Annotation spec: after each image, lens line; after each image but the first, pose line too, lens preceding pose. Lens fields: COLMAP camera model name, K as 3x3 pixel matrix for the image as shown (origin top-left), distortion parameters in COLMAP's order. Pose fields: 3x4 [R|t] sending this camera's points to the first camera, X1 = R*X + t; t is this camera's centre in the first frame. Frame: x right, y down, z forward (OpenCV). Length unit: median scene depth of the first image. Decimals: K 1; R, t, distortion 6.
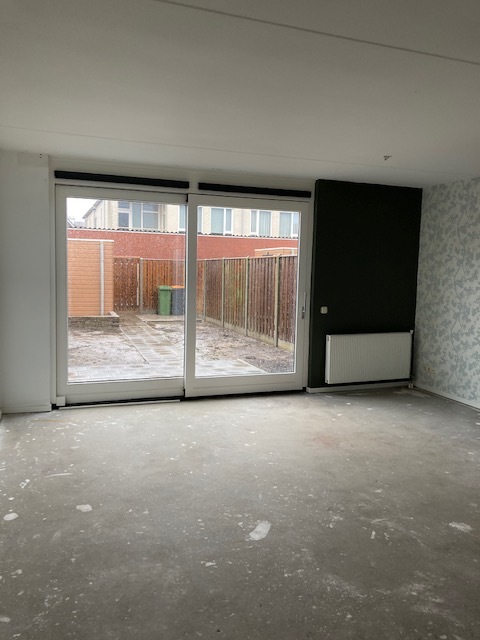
lens RADIAL K [[525.4, 0, 240.0], [0, 525.4, 320.0], [0, 0, 1]] dist [0.006533, 0.001317]
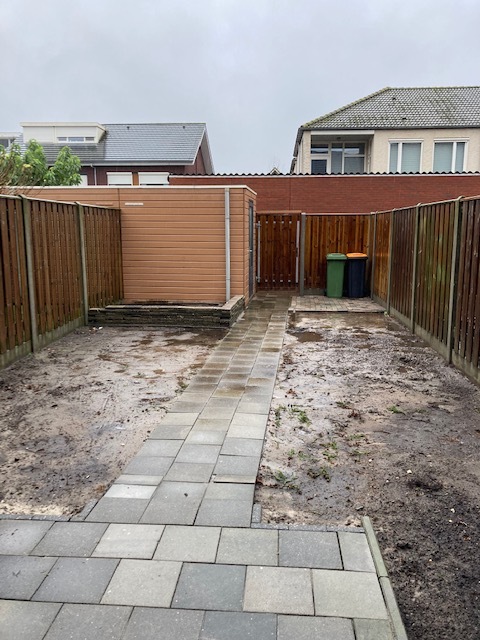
lens RADIAL K [[525.4, 0, 240.0], [0, 525.4, 320.0], [0, 0, 1]] dist [0.006533, 0.001317]
pose [[0.907314, 0.046106, -0.417918, 0.027029], [-0.015424, 0.996950, 0.076502, -0.031174], [0.420170, -0.062966, 0.905258, 0.346811]]
